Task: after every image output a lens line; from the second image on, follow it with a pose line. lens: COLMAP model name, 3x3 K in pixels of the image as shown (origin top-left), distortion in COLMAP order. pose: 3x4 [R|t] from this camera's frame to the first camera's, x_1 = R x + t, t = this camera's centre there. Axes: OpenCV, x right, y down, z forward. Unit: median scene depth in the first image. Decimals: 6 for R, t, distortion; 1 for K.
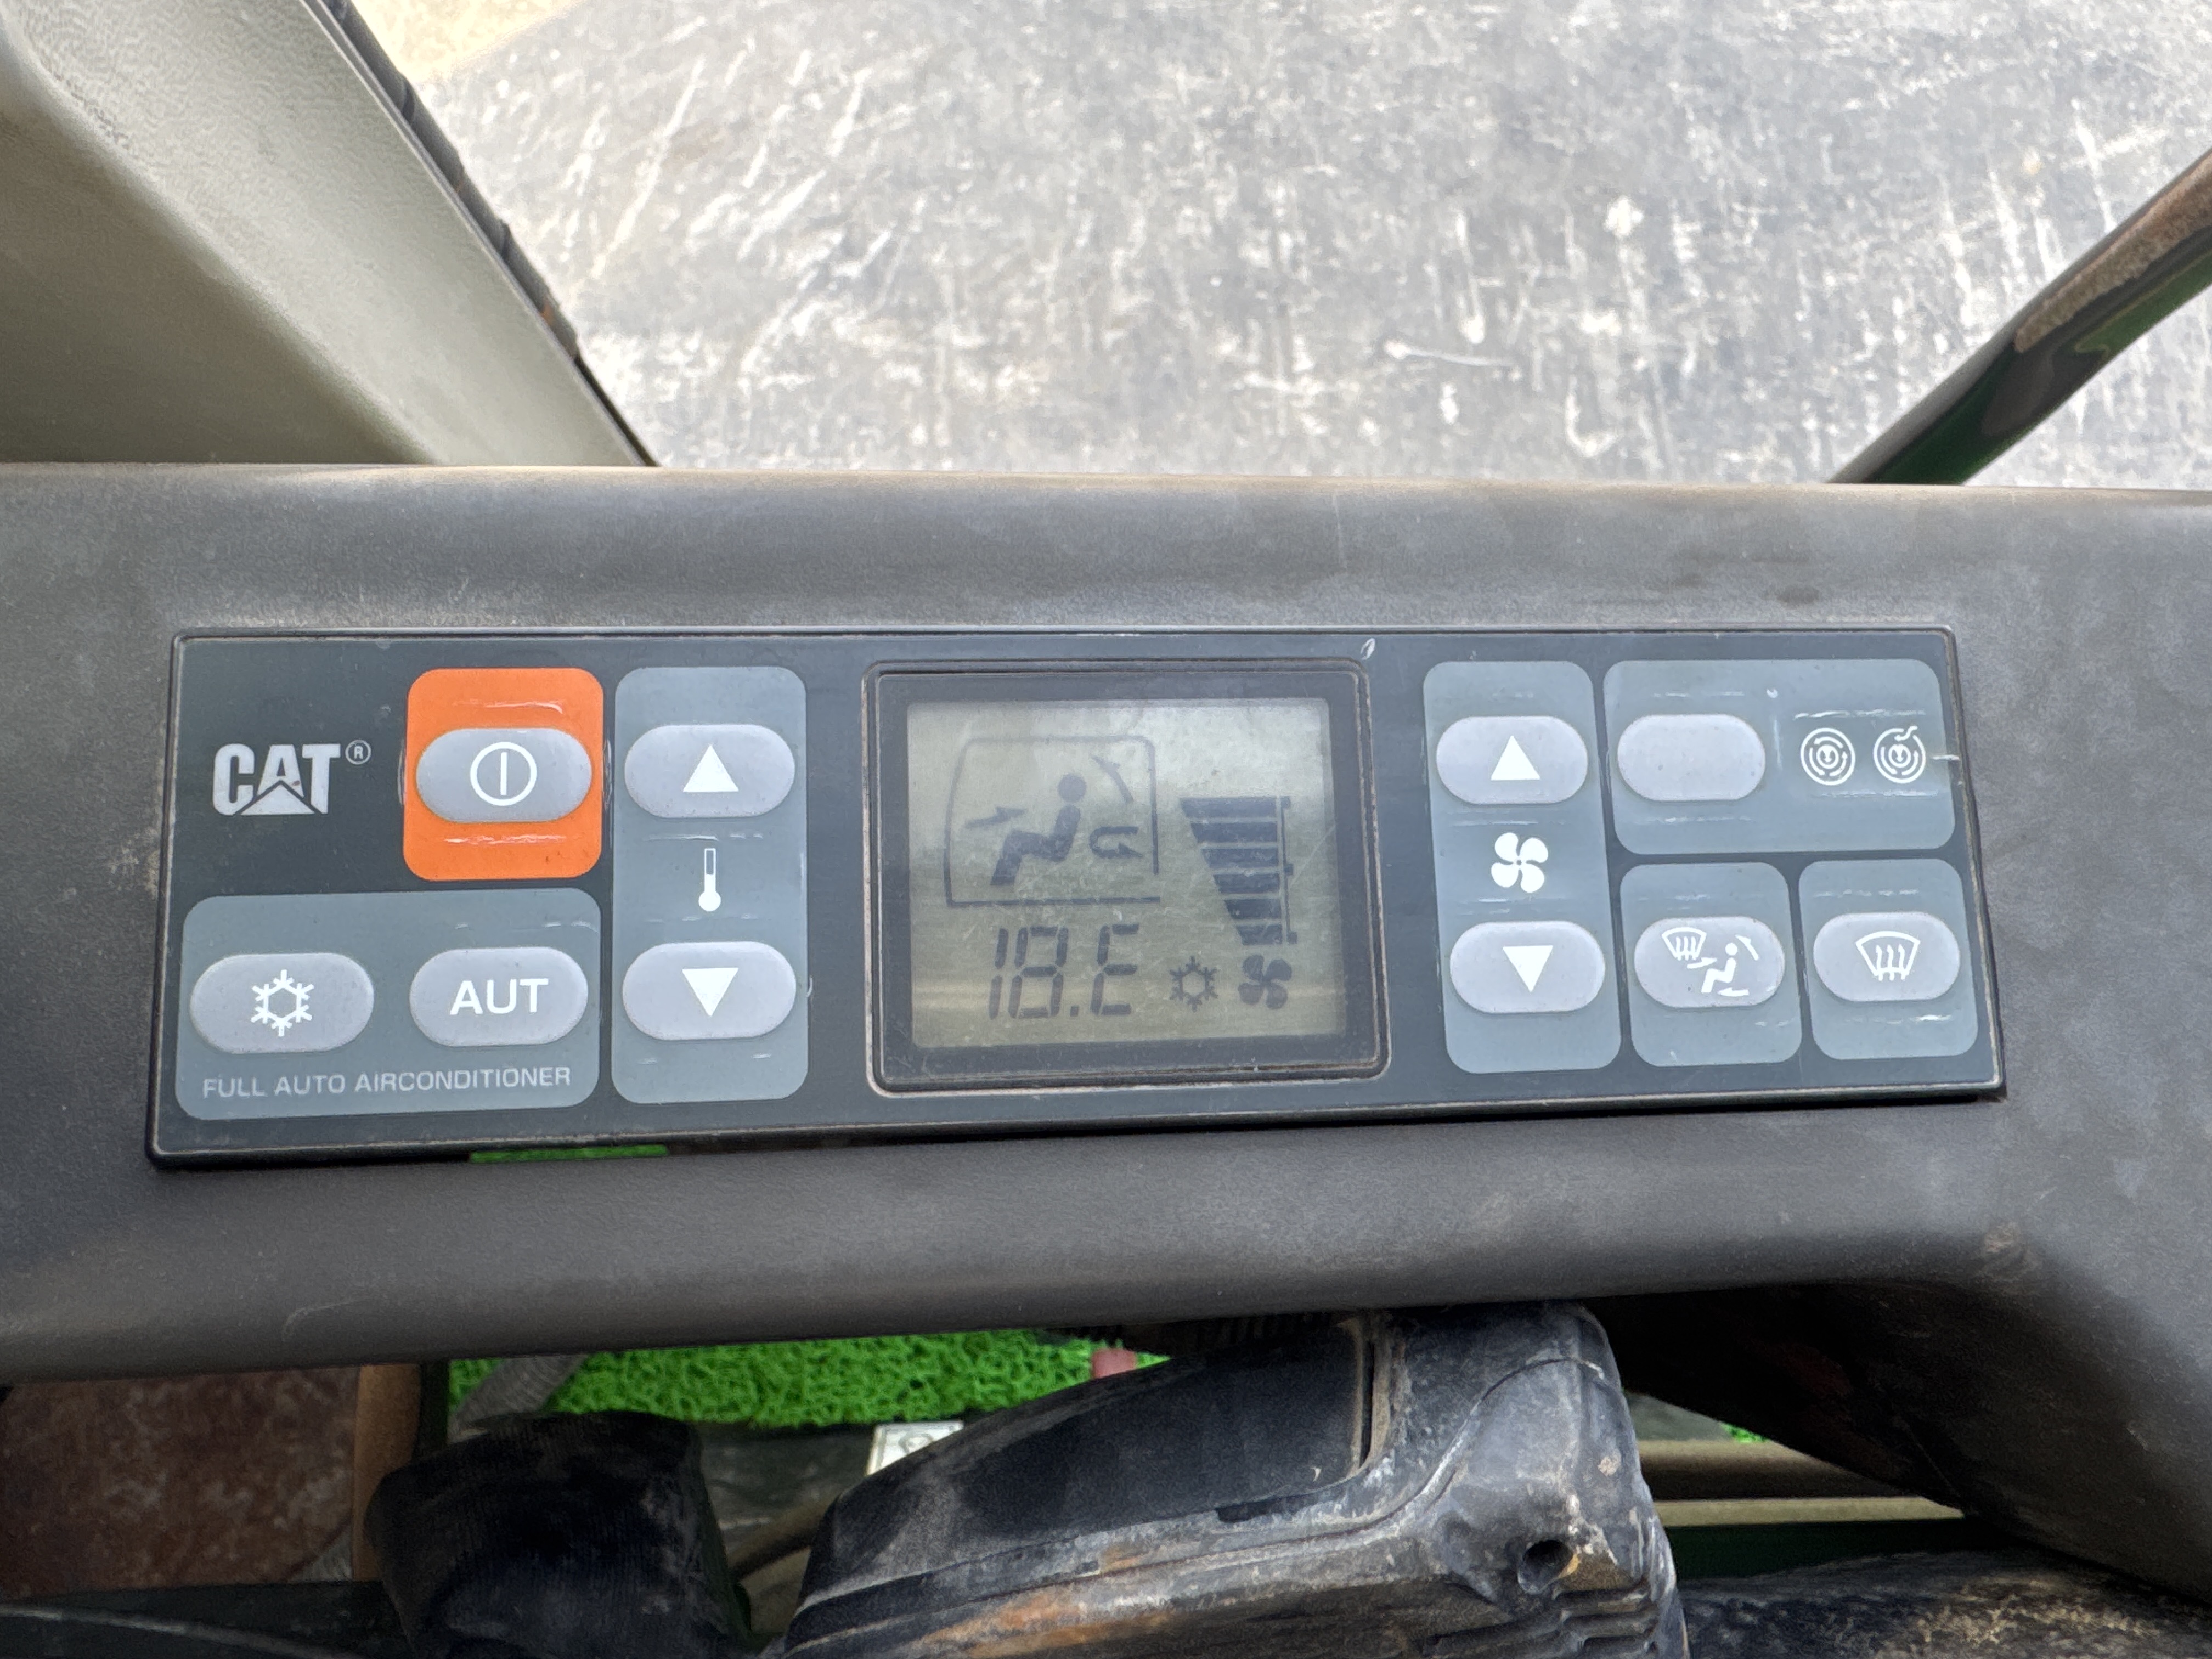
lens RADIAL K [[1502.4, 0, 1106.0], [0, 1502.4, 829.5], [0, 0, 1]] dist [0.001396, -0.005836]
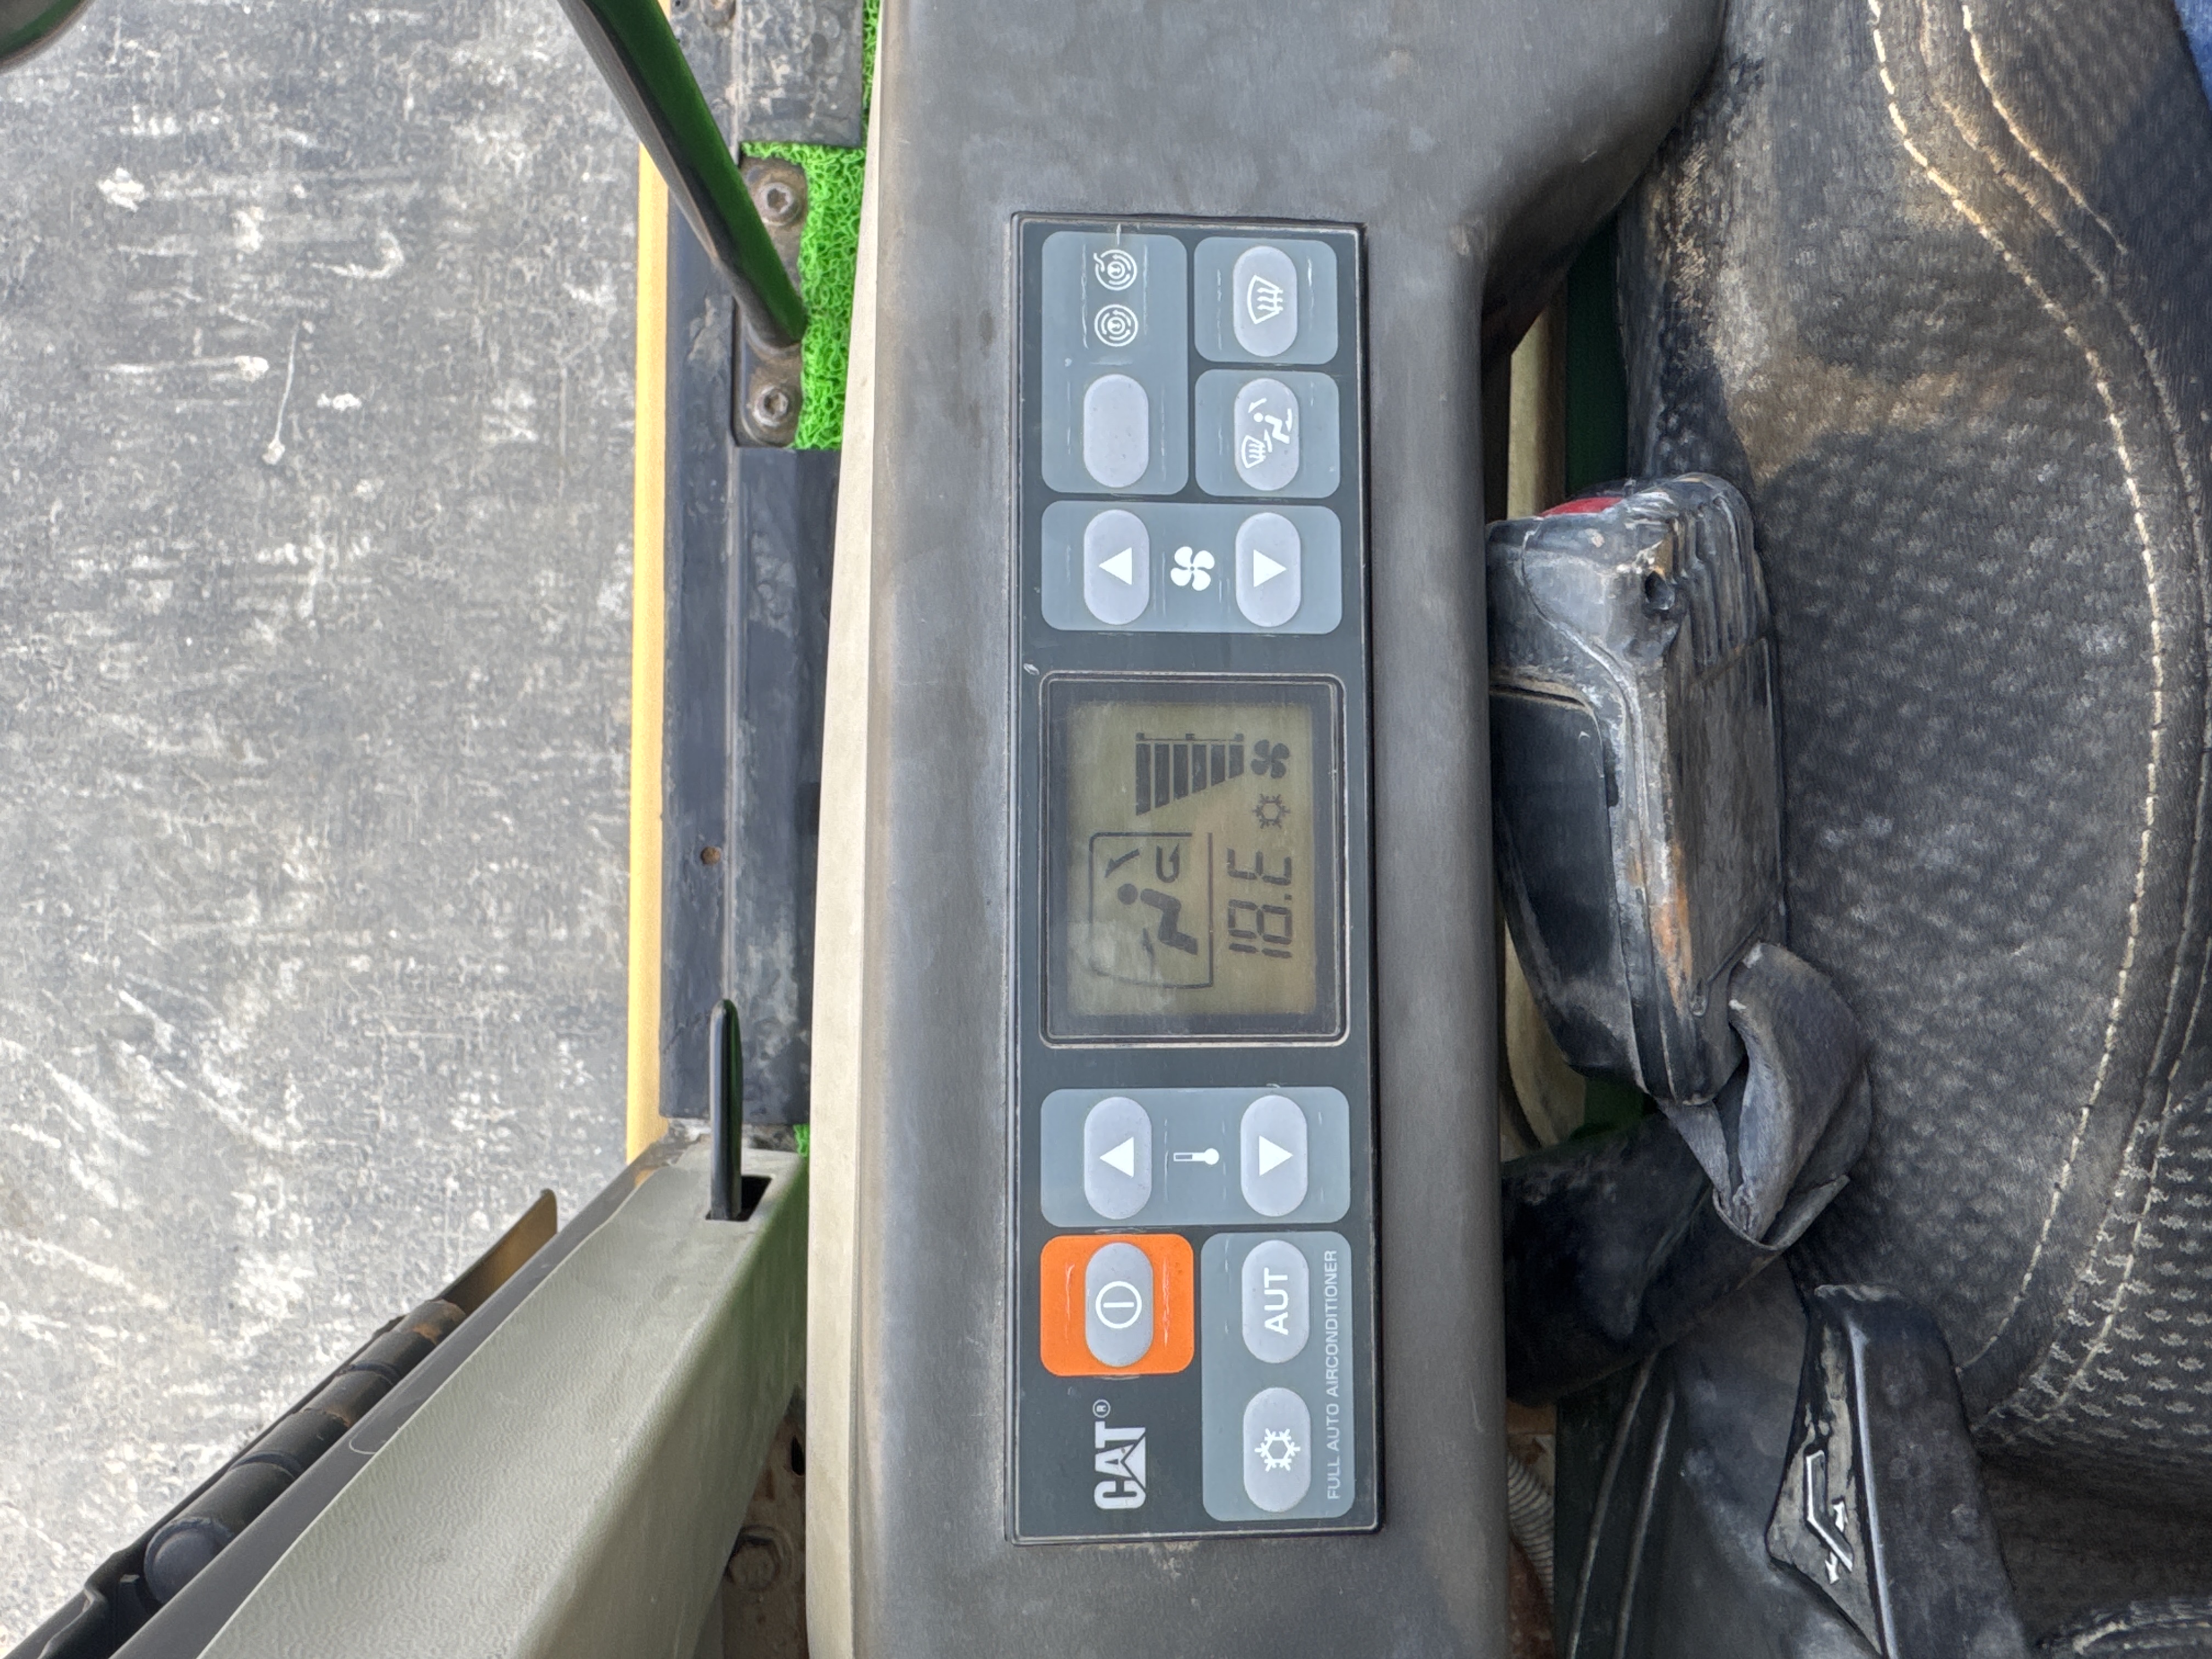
lens RADIAL K [[1452.6, 0, 1106.0], [0, 1452.6, 829.5], [0, 0, 1]] dist [0.001045, -0.000273]
pose [[0.039756, -0.998949, -0.022800, 0.066535], [0.976310, 0.033977, 0.213693, -0.335612], [-0.212694, -0.030756, 0.976635, -0.285816]]
